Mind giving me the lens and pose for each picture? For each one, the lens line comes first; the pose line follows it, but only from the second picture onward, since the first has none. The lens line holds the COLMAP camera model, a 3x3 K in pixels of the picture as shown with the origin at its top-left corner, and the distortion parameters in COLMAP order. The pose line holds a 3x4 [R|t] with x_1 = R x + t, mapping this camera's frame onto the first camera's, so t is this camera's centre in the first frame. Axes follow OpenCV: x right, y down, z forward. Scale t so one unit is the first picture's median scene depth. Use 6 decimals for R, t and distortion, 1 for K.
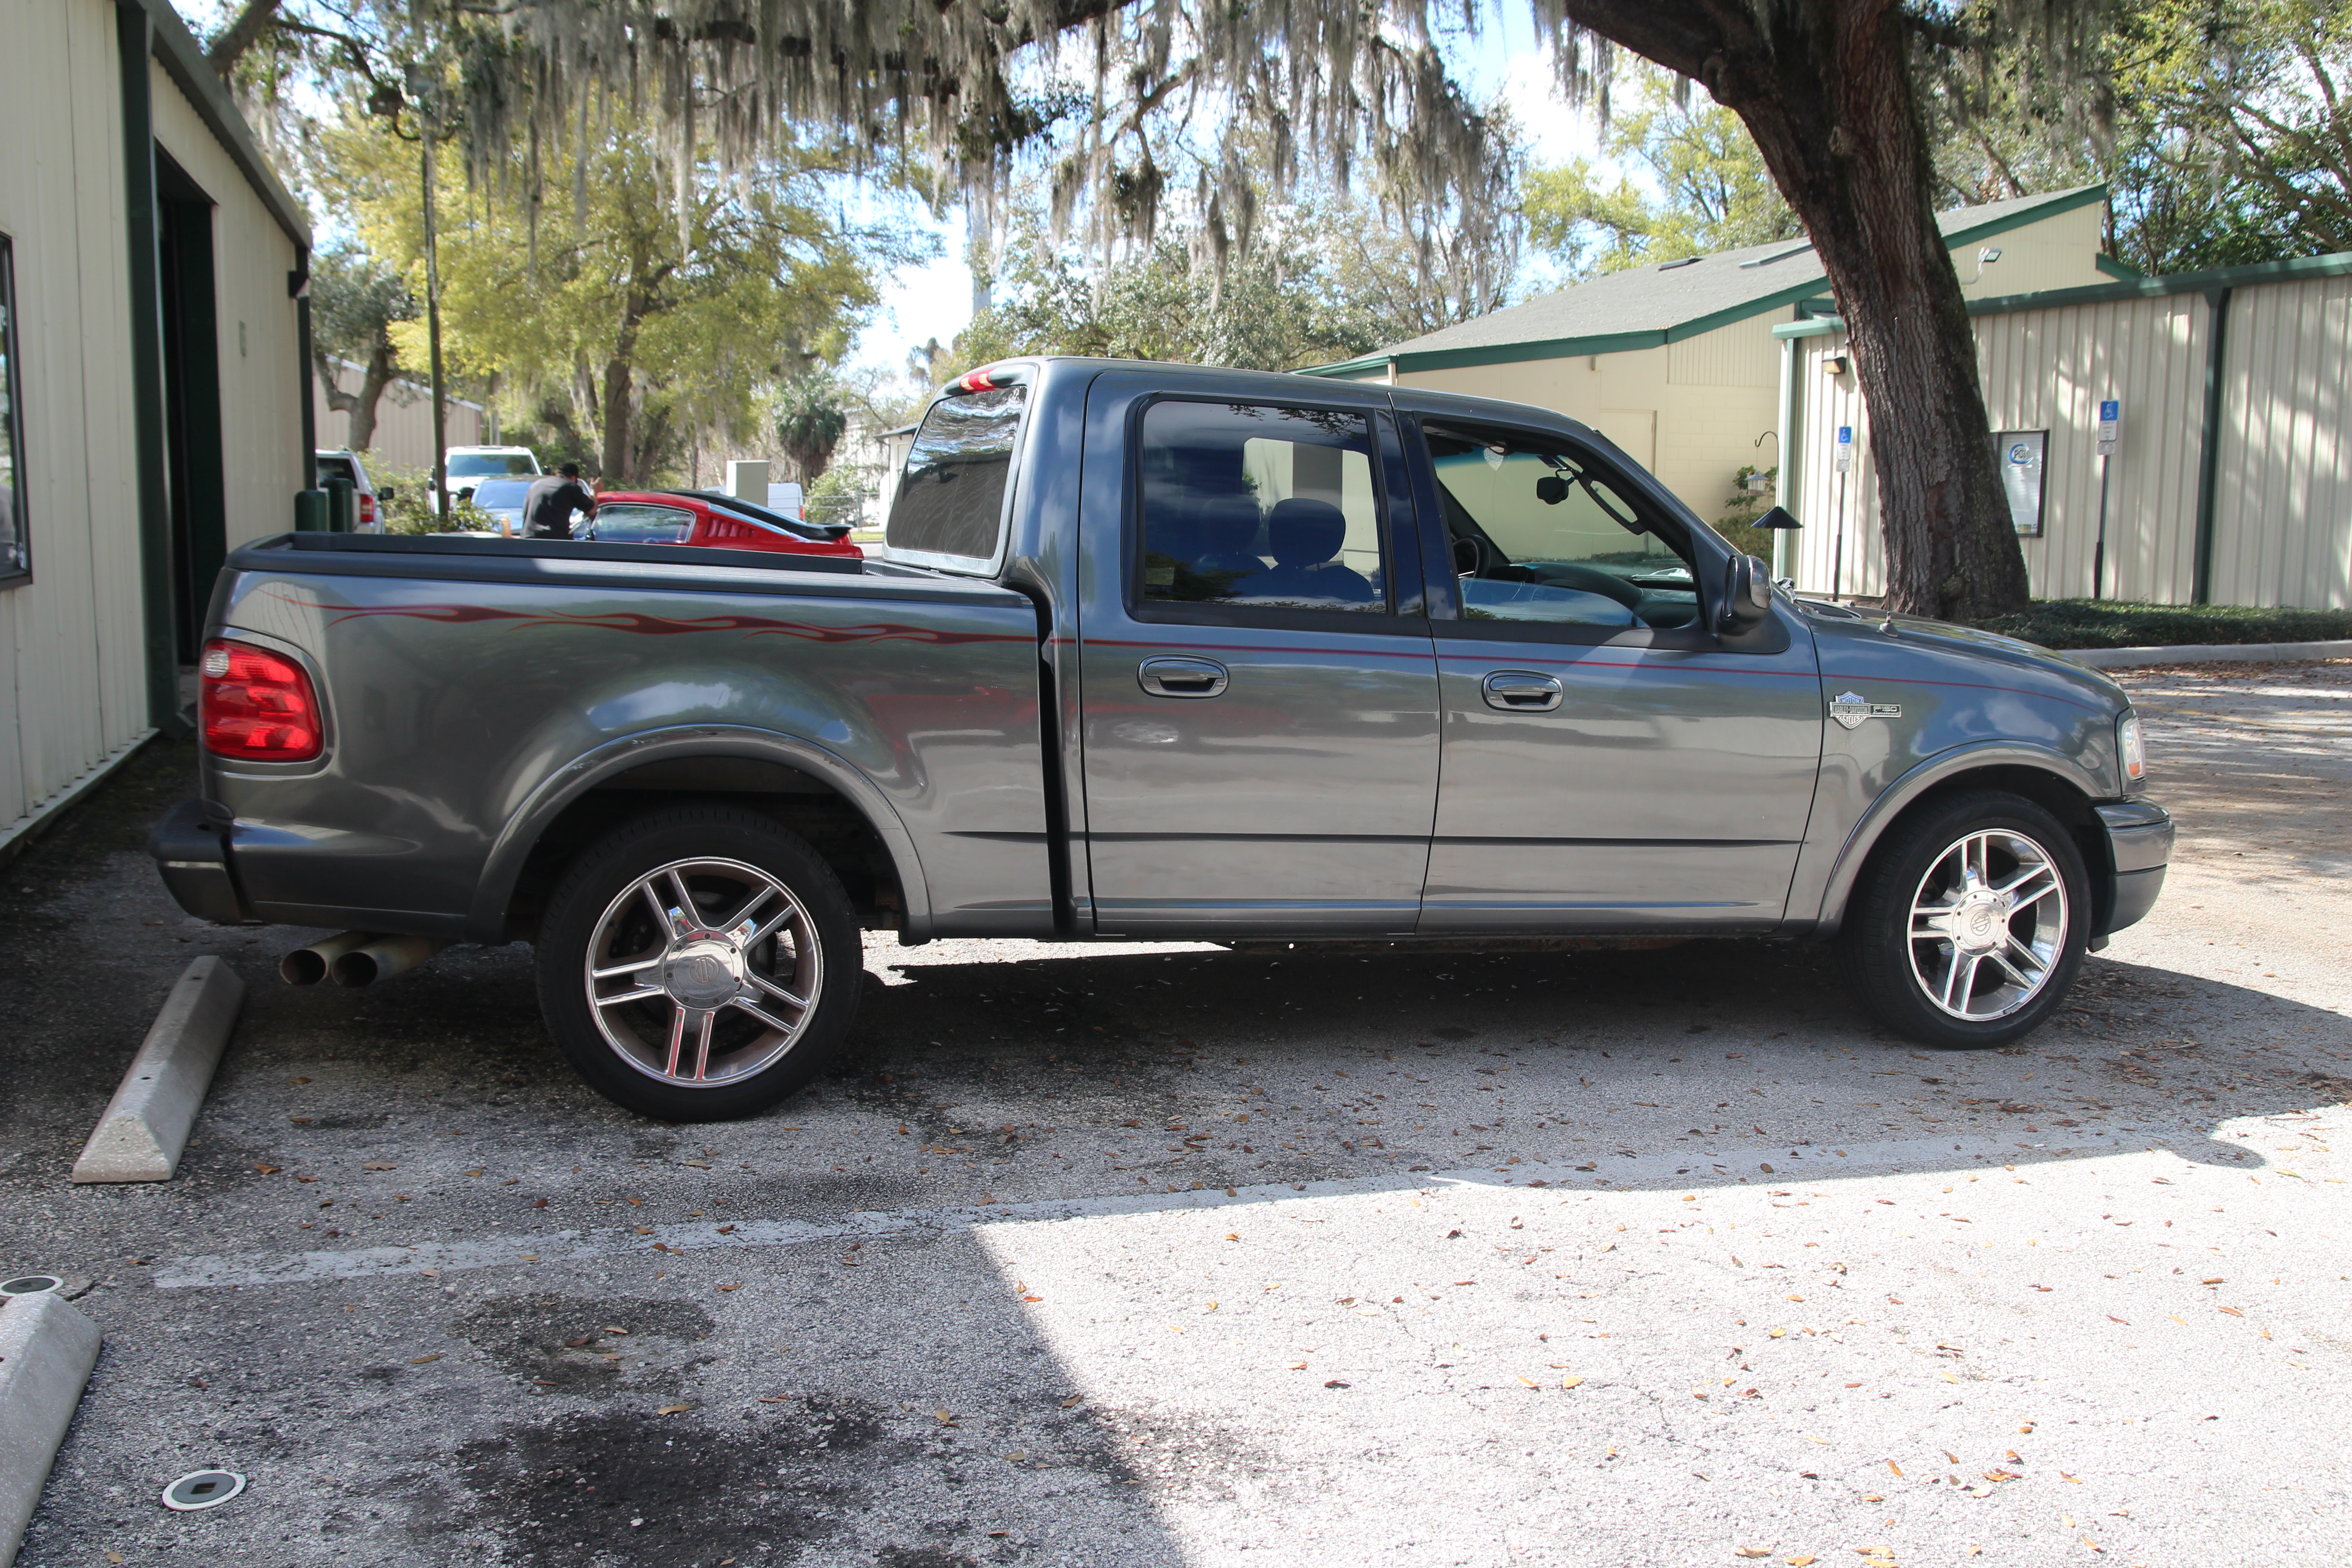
lens RADIAL K [[2225.8, 0, 1133.0], [0, 2225.8, 785.1], [0, 0, 1]] dist [-0.098507, 0.118629]
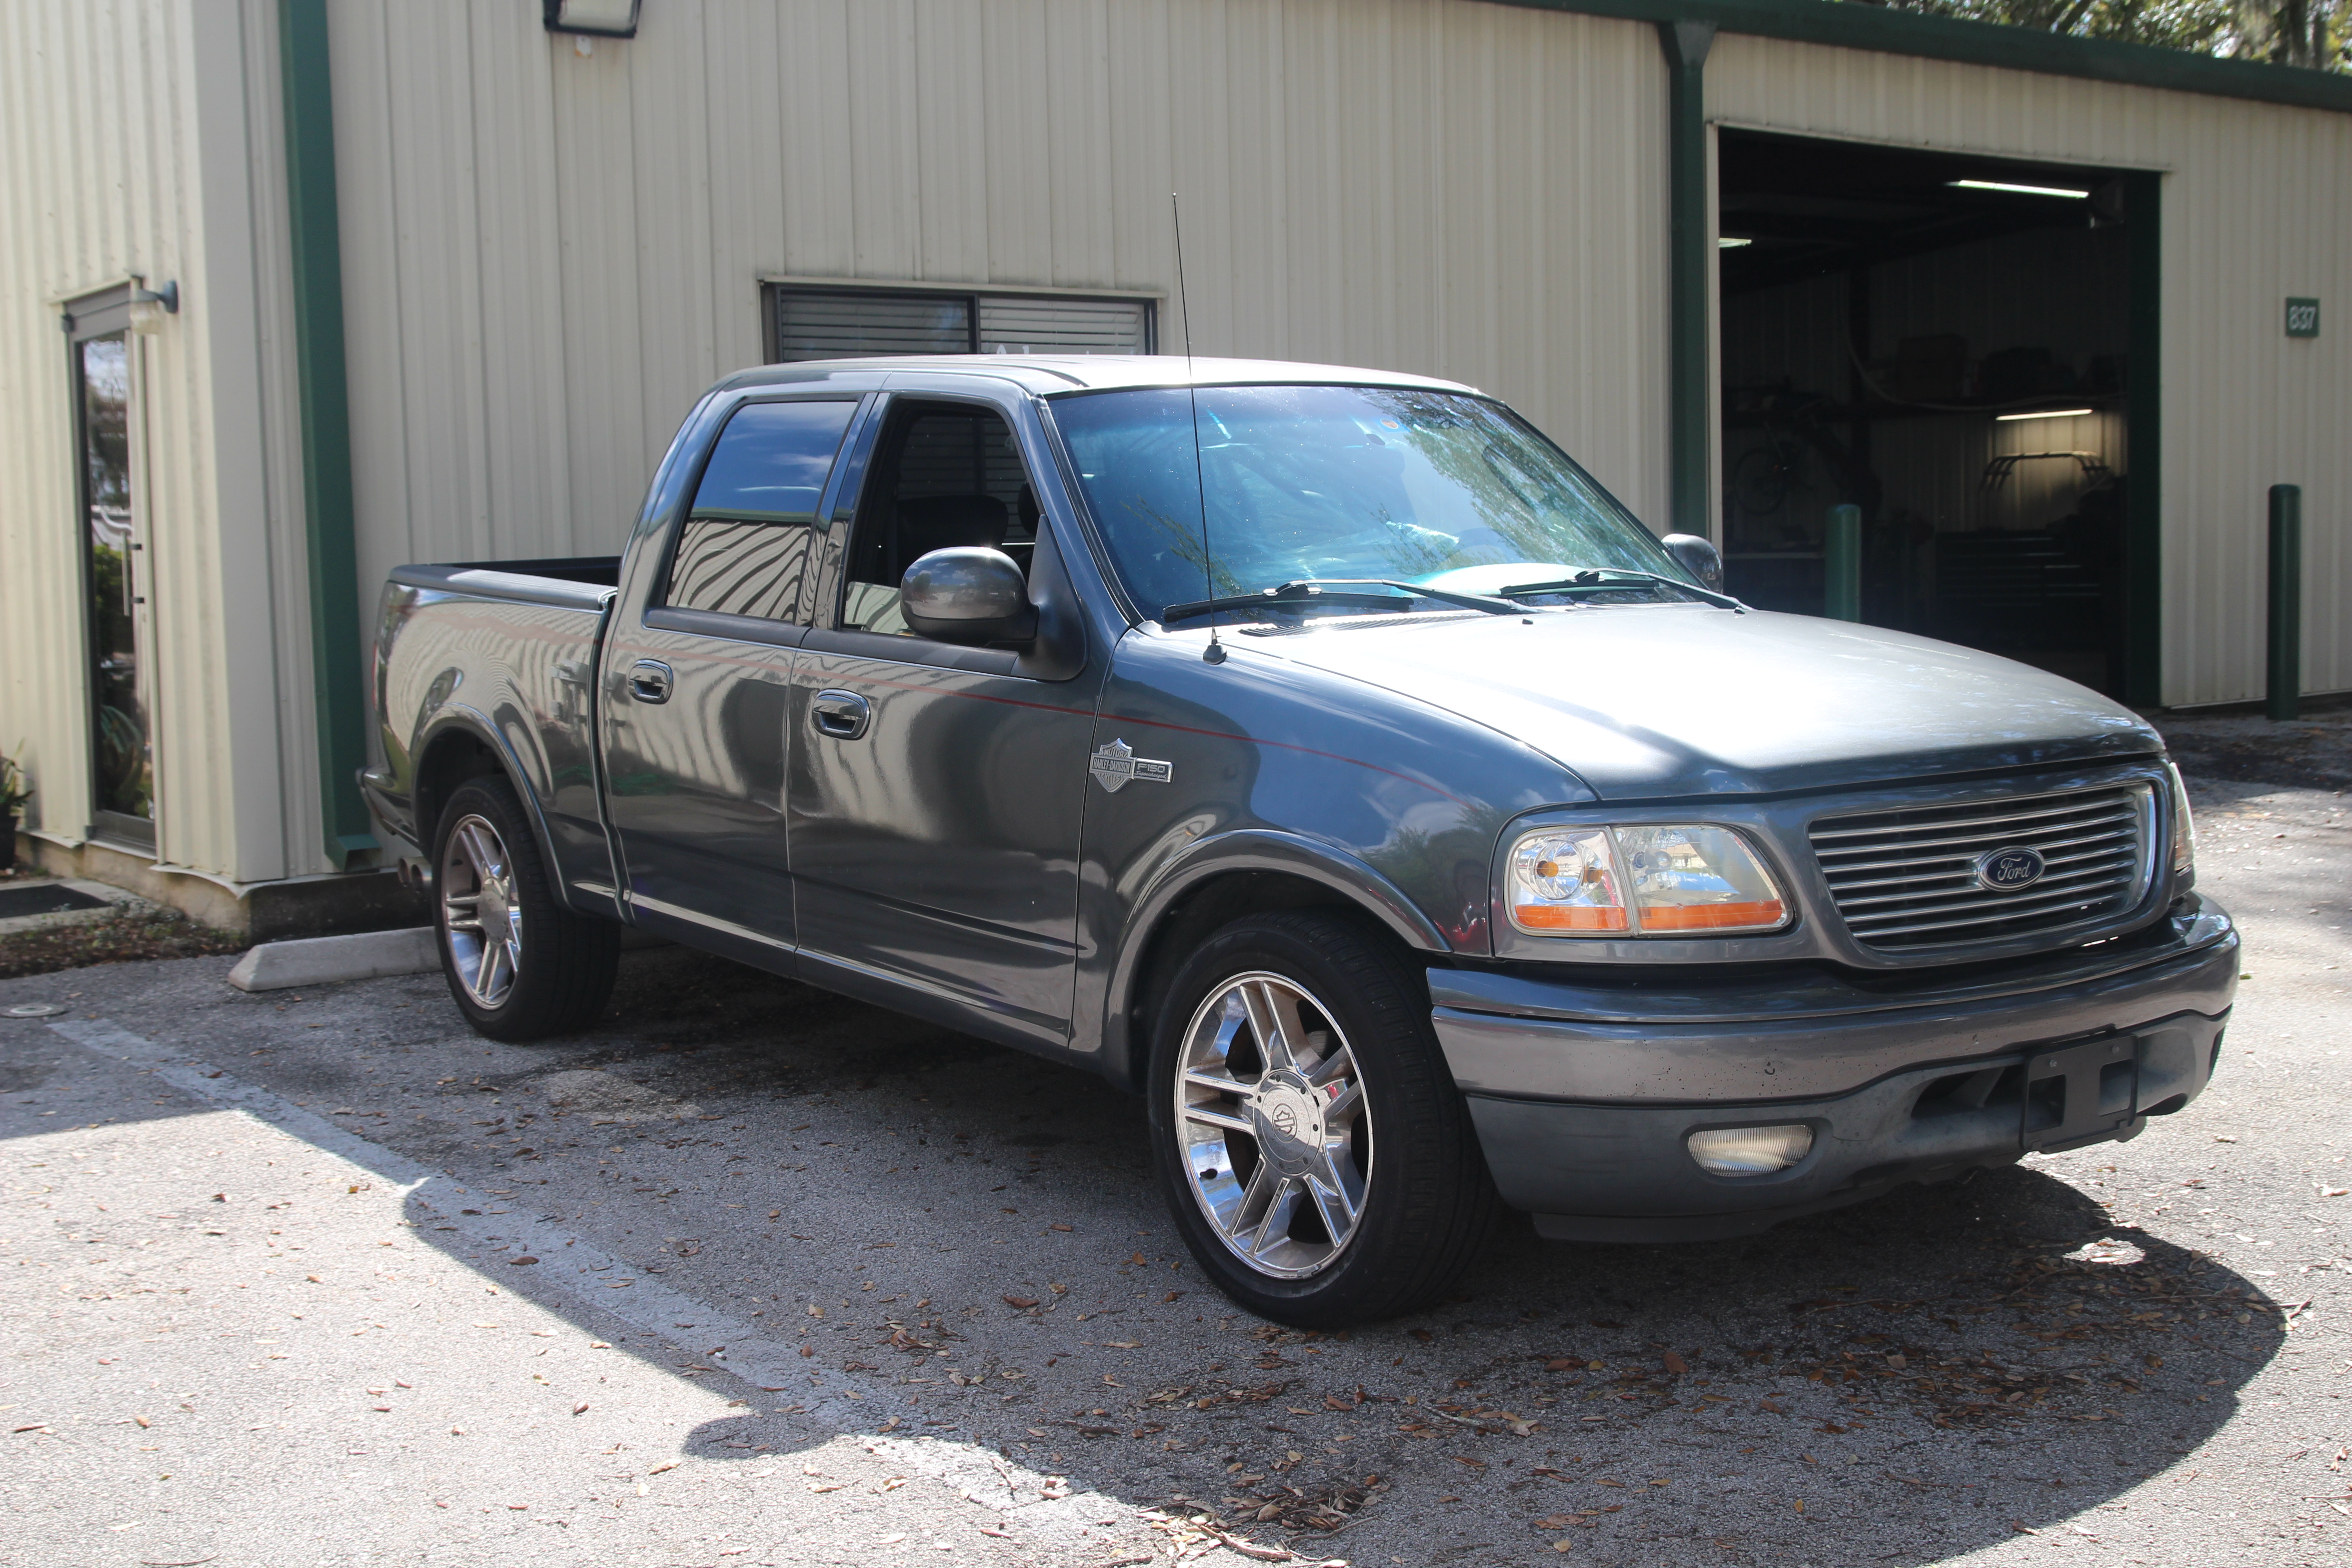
lens RADIAL K [[2688.0, 0, 1176.0], [0, 2688.0, 784.0], [0, 0, 1]] dist [-0.021076, -0.018543]
pose [[0.361262, 0.065493, -0.930161, 1.240738], [-0.095332, 0.994898, 0.033026, -0.065290], [0.927578, 0.076744, 0.365662, 0.775286]]
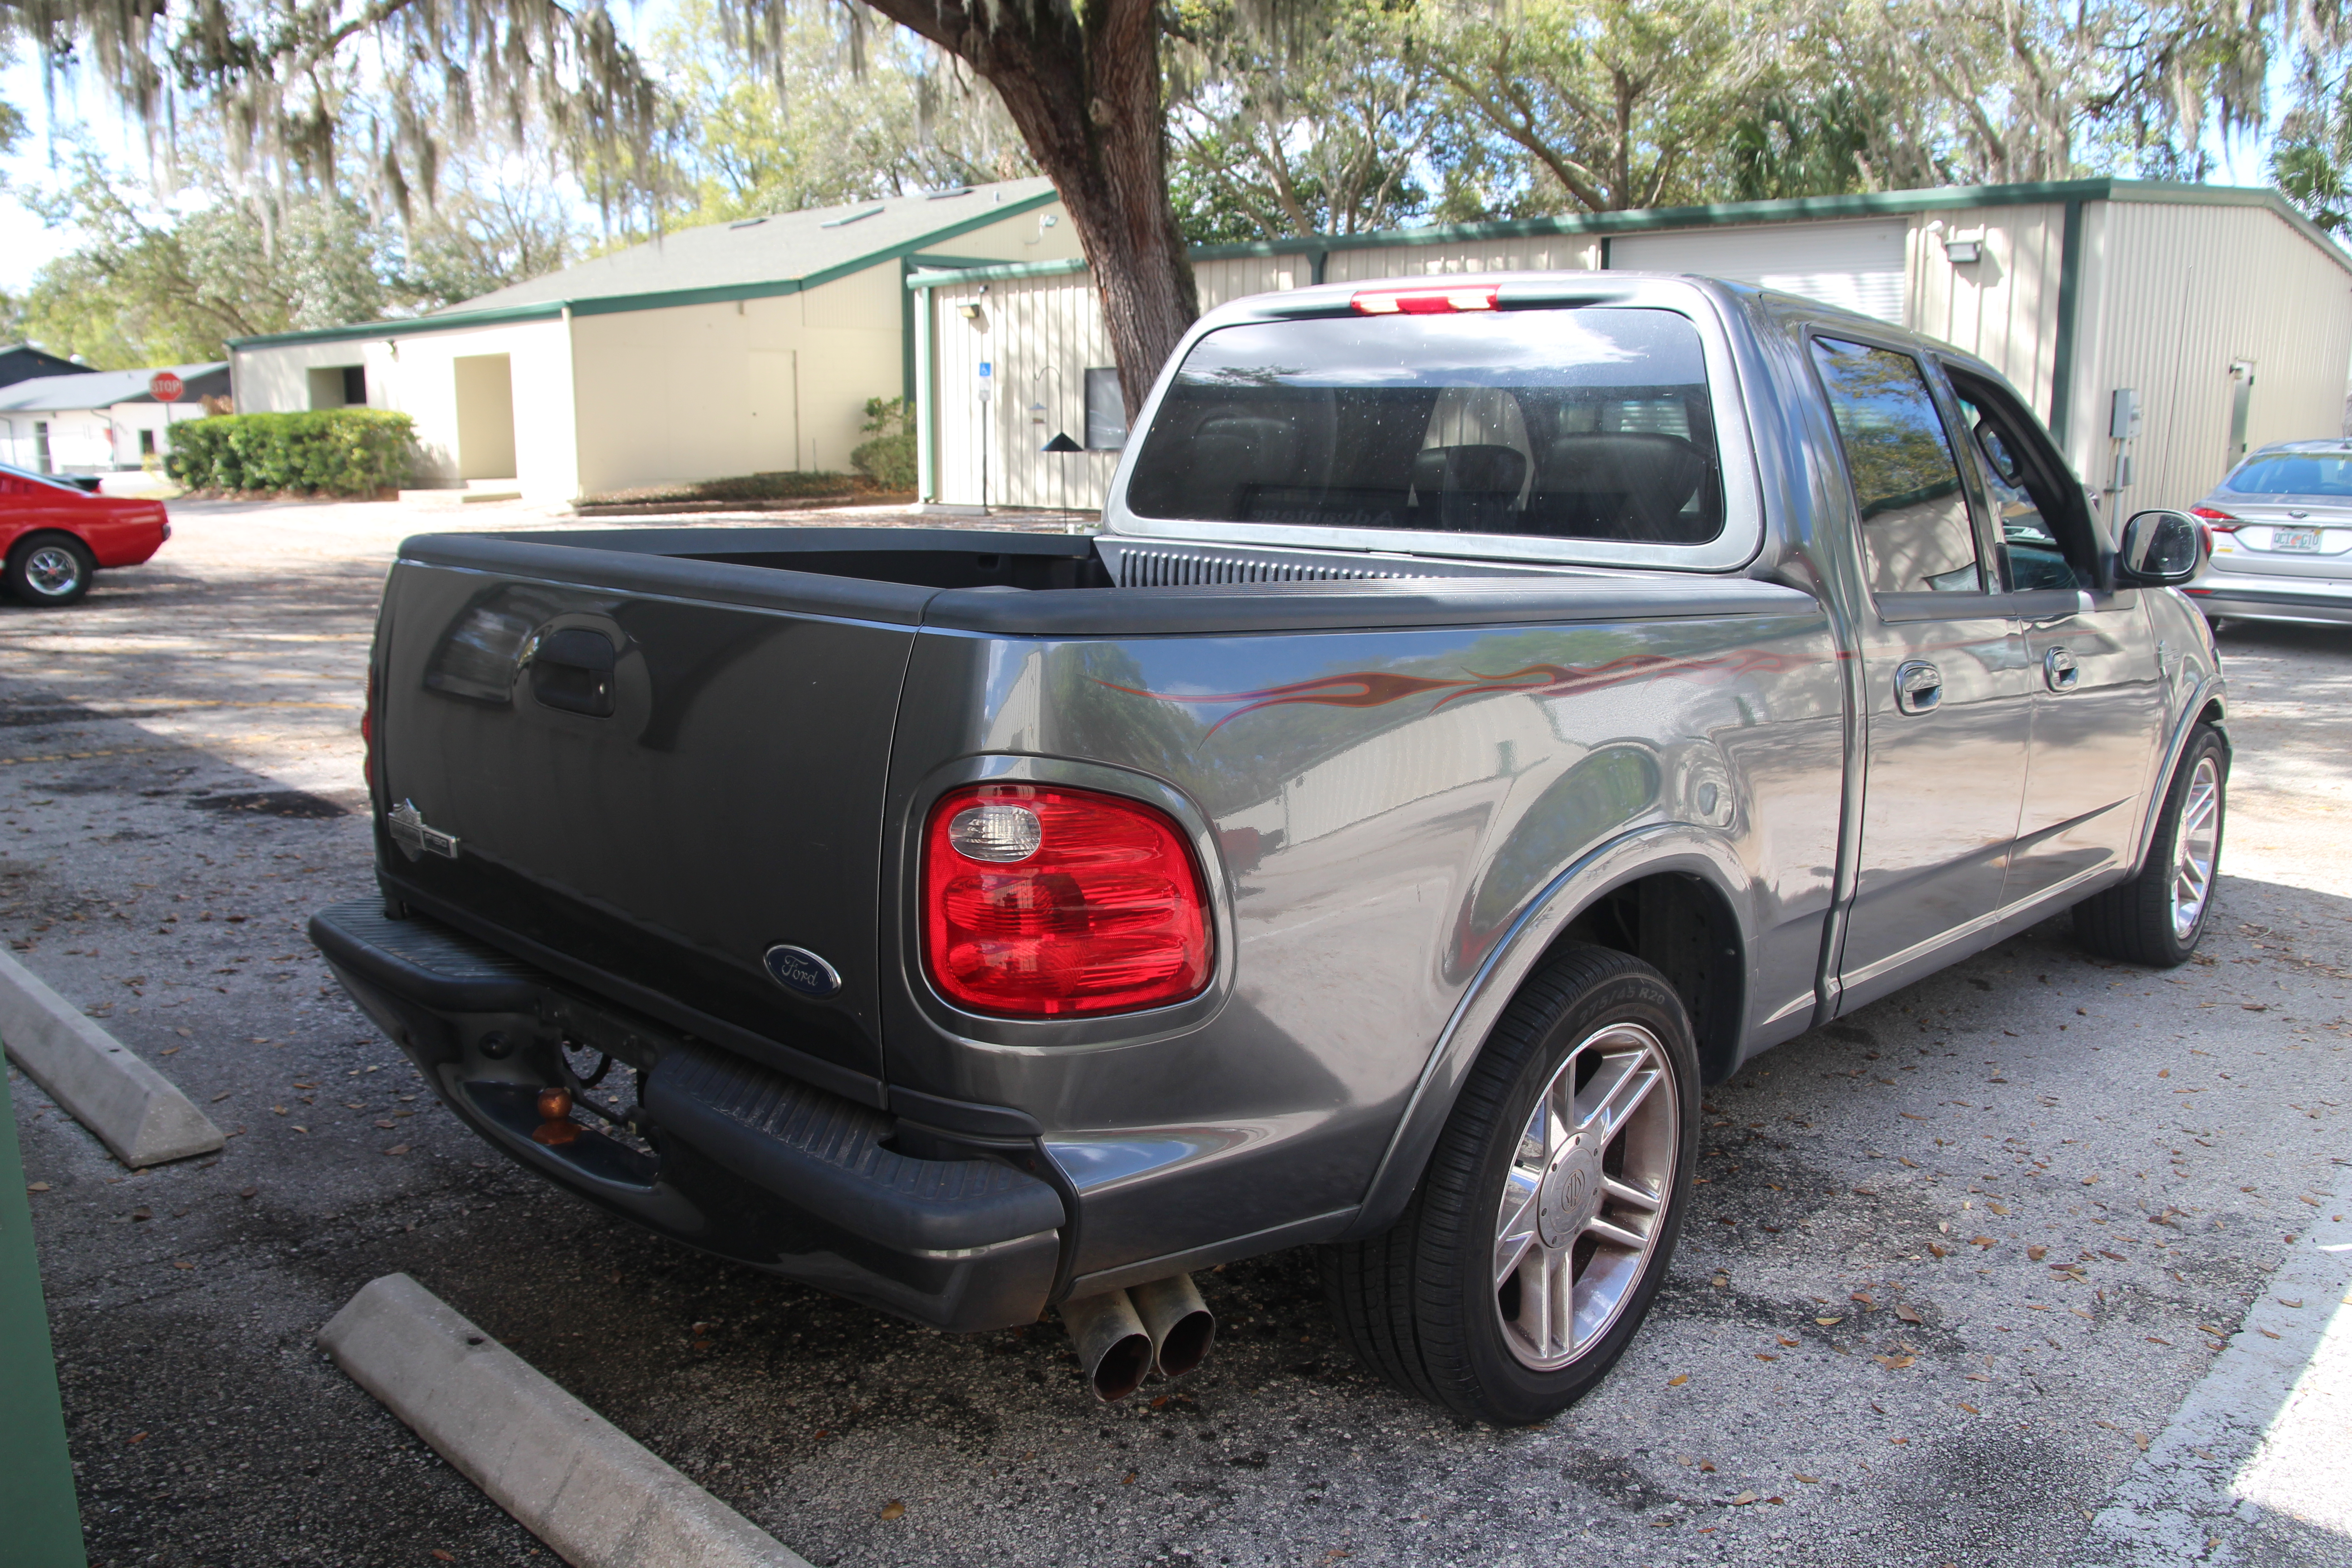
lens RADIAL K [[1831.9, 0, 1188.9], [0, 1831.9, 802.8], [0, 0, 1]] dist [-0.144468, 0.120020]
pose [[0.867065, -0.110619, 0.485759, -0.518845], [0.072718, 0.992696, 0.096260, -0.088389], [-0.492860, -0.048140, 0.868776, 0.564996]]
